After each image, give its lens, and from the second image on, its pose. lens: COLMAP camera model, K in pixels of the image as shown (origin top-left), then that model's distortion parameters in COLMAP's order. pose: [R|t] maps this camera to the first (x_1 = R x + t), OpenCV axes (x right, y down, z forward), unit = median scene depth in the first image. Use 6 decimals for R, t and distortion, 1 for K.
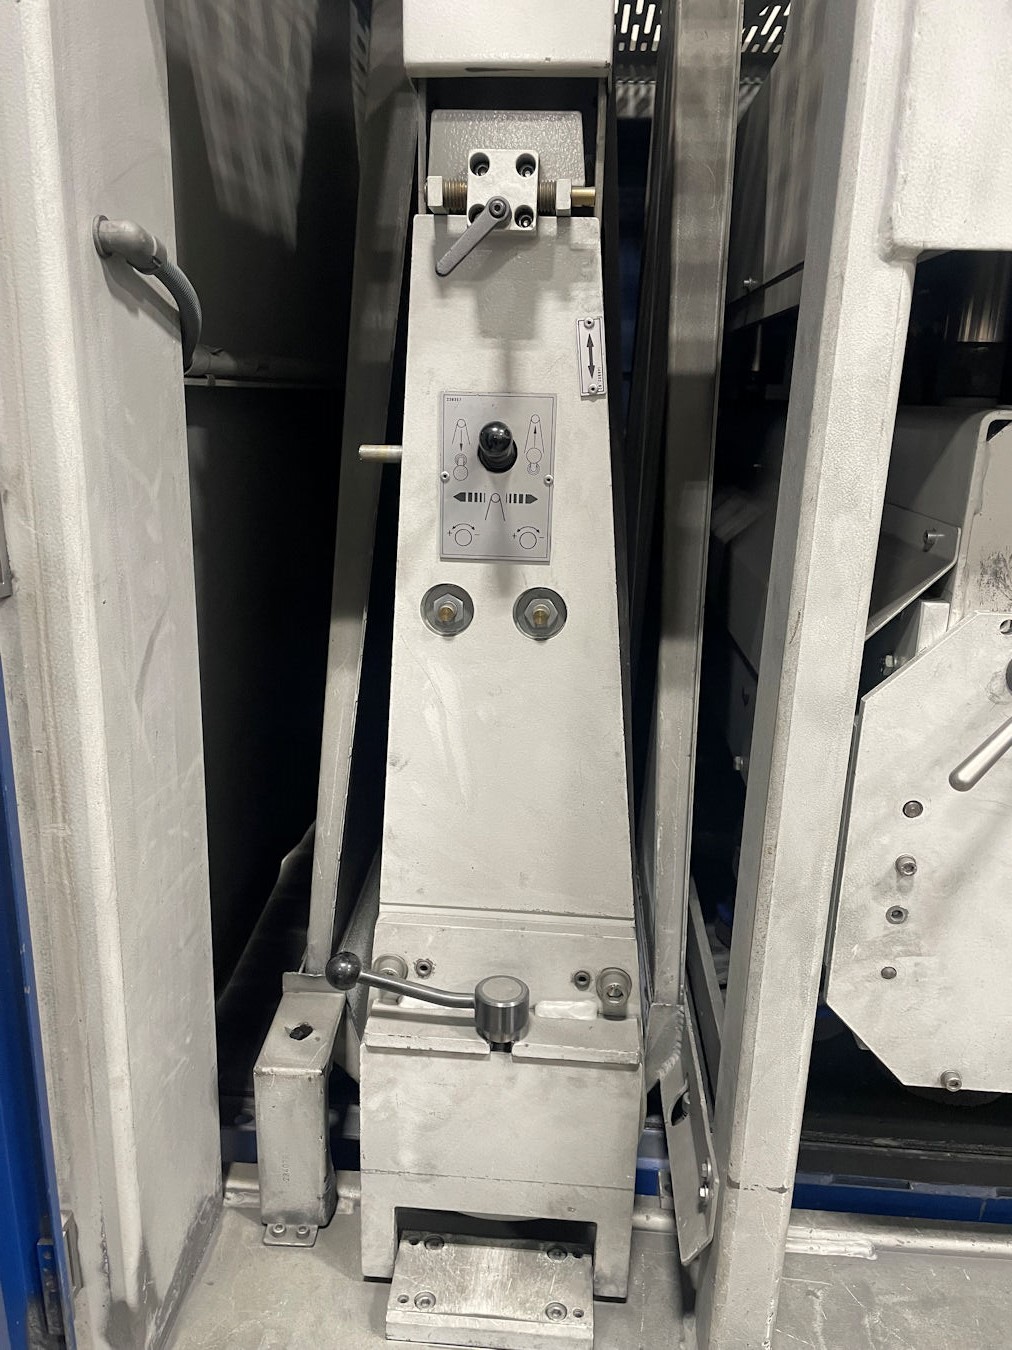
lens RADIAL K [[988.6, 0, 502.8], [0, 988.6, 672.8], [0, 0, 1]] dist [0.080143, -0.101020]
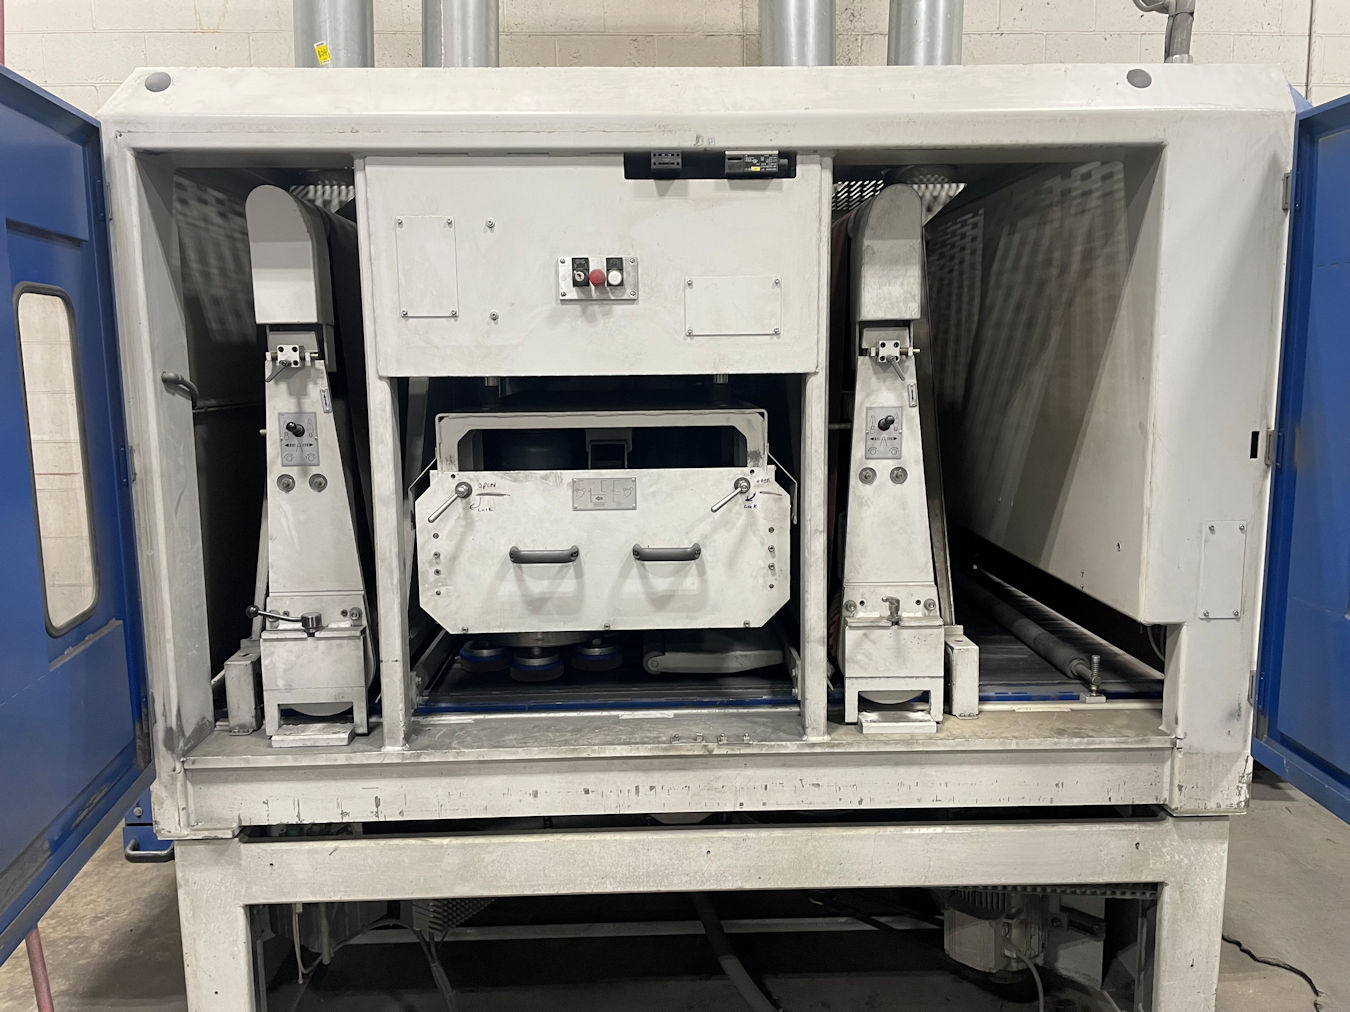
lens RADIAL K [[988.6, 0, 681.8], [0, 988.6, 500.6], [0, 0, 1]] dist [0.080143, -0.101020]
pose [[0.993971, -0.054903, 0.094903, 0.815167], [0.067029, 0.989283, -0.129715, 0.444637], [-0.086764, 0.135294, 0.986999, -1.996301]]
